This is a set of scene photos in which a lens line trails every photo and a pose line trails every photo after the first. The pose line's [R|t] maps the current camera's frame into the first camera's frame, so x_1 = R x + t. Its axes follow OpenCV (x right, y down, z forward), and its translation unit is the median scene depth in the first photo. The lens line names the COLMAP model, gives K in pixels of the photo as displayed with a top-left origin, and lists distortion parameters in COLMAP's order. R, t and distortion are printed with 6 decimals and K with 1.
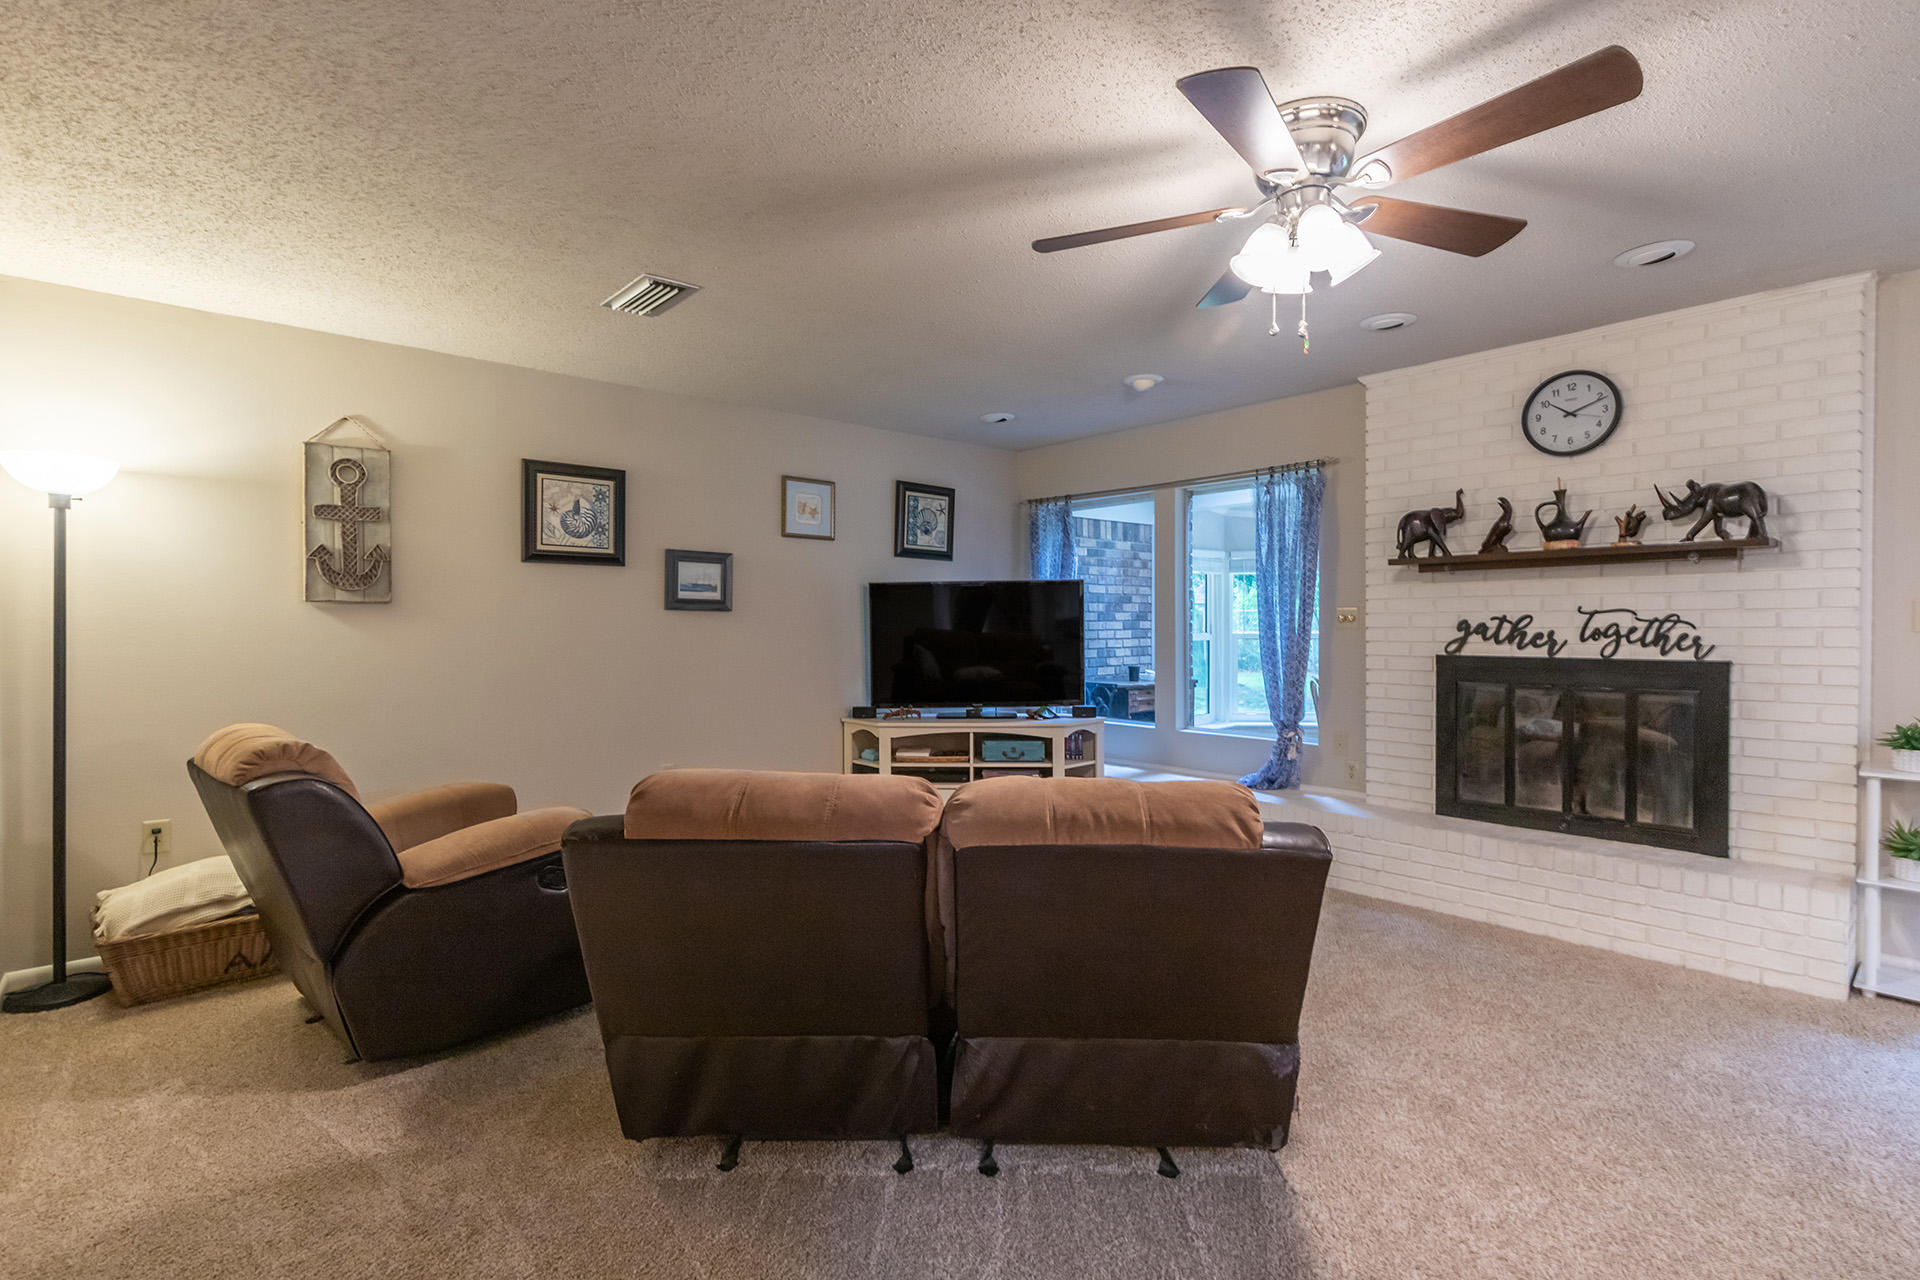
lens RADIAL K [[904.2, 0, 972.2], [0, 904.2, 634.2], [0, 0, 1]] dist [-0.016488, 0.000962]
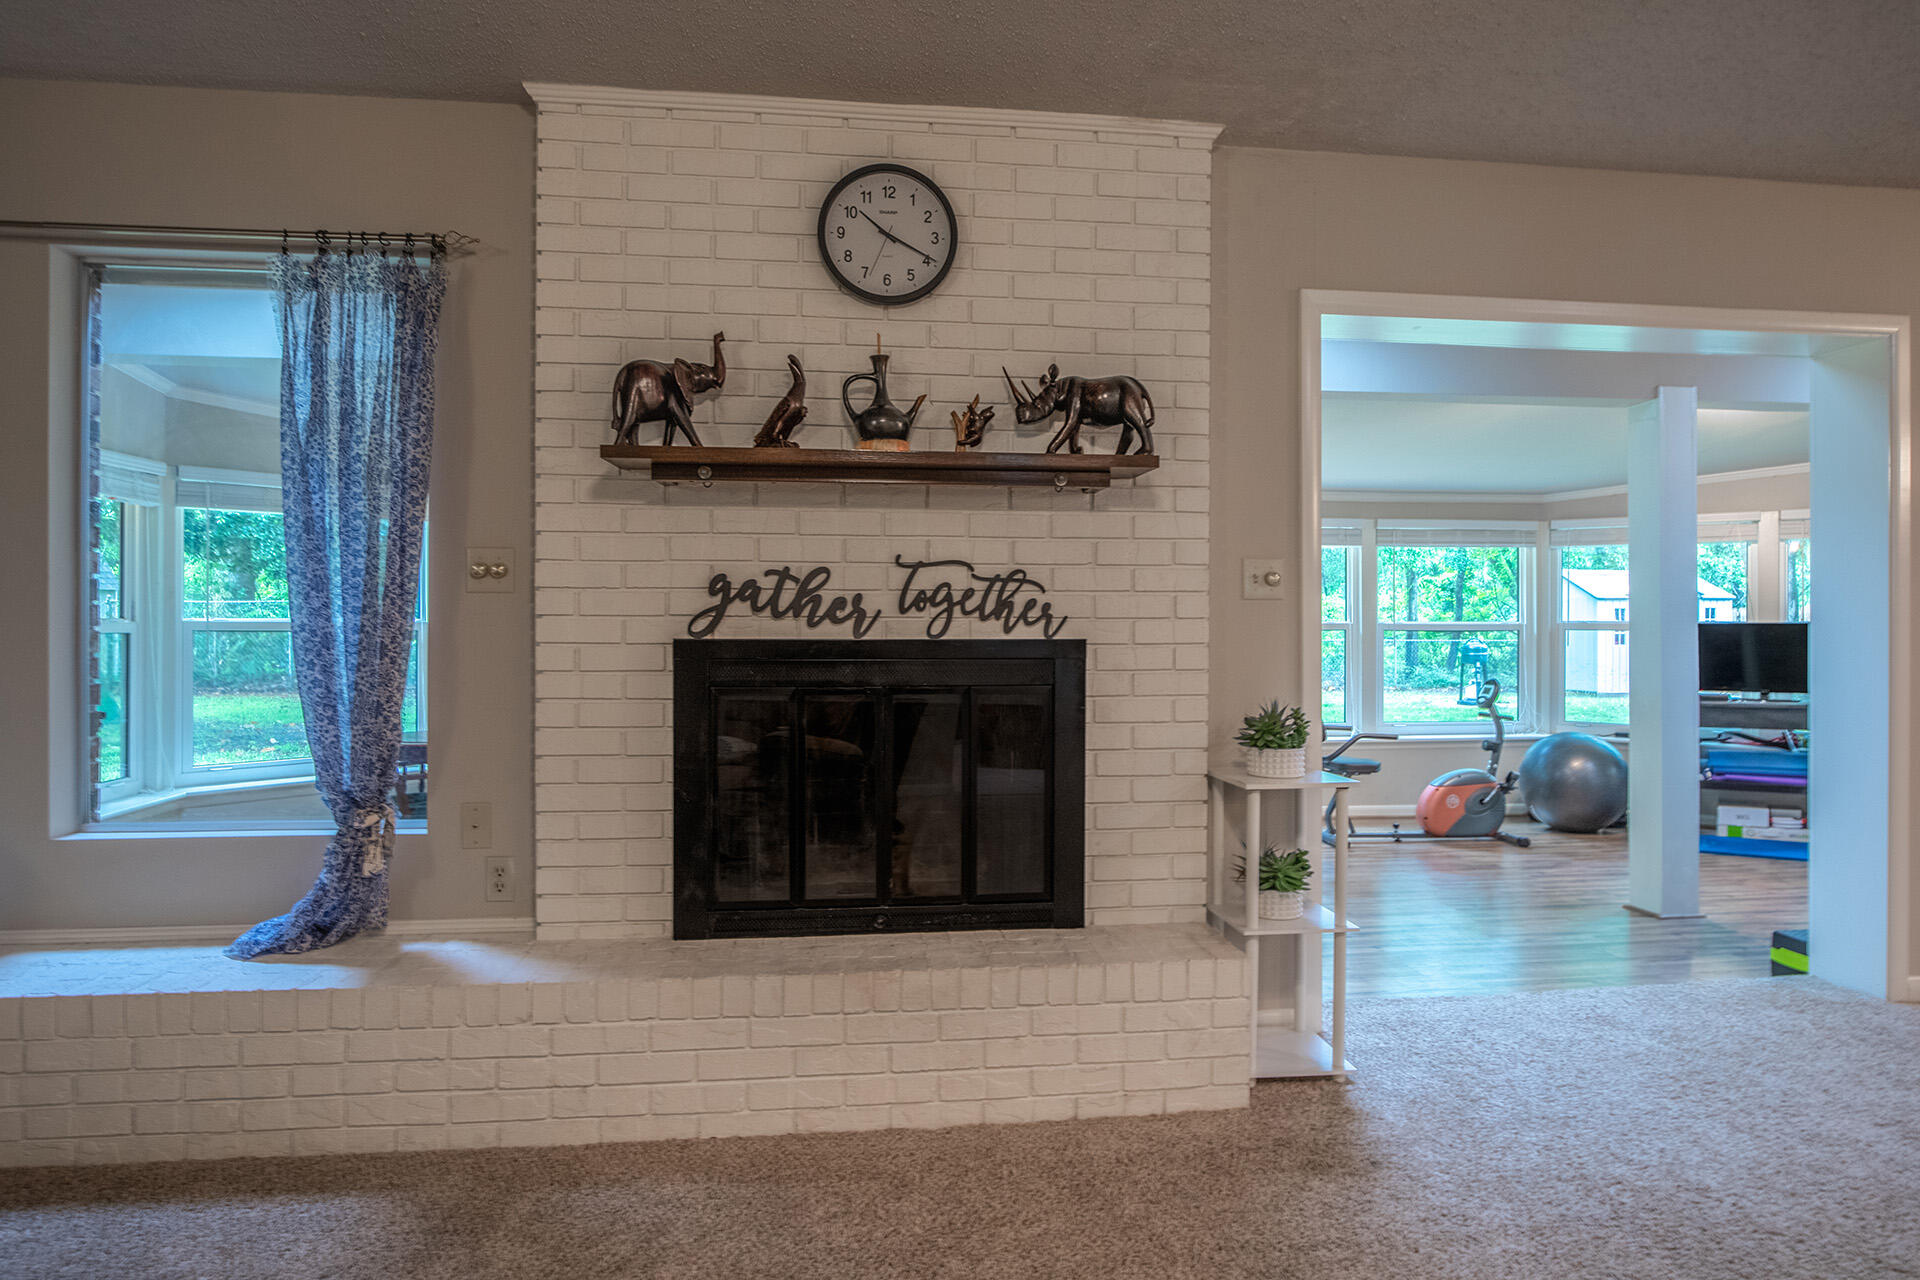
lens RADIAL K [[1079.5, 0, 961.3], [0, 1079.5, 626.4], [0, 0, 1]] dist [-0.012917, -0.000104]
pose [[0.595614, 0.005348, 0.803253, 0.113220], [0.007664, 0.999894, -0.012340, 0.026716], [-0.803234, 0.013506, 0.595510, 0.523175]]
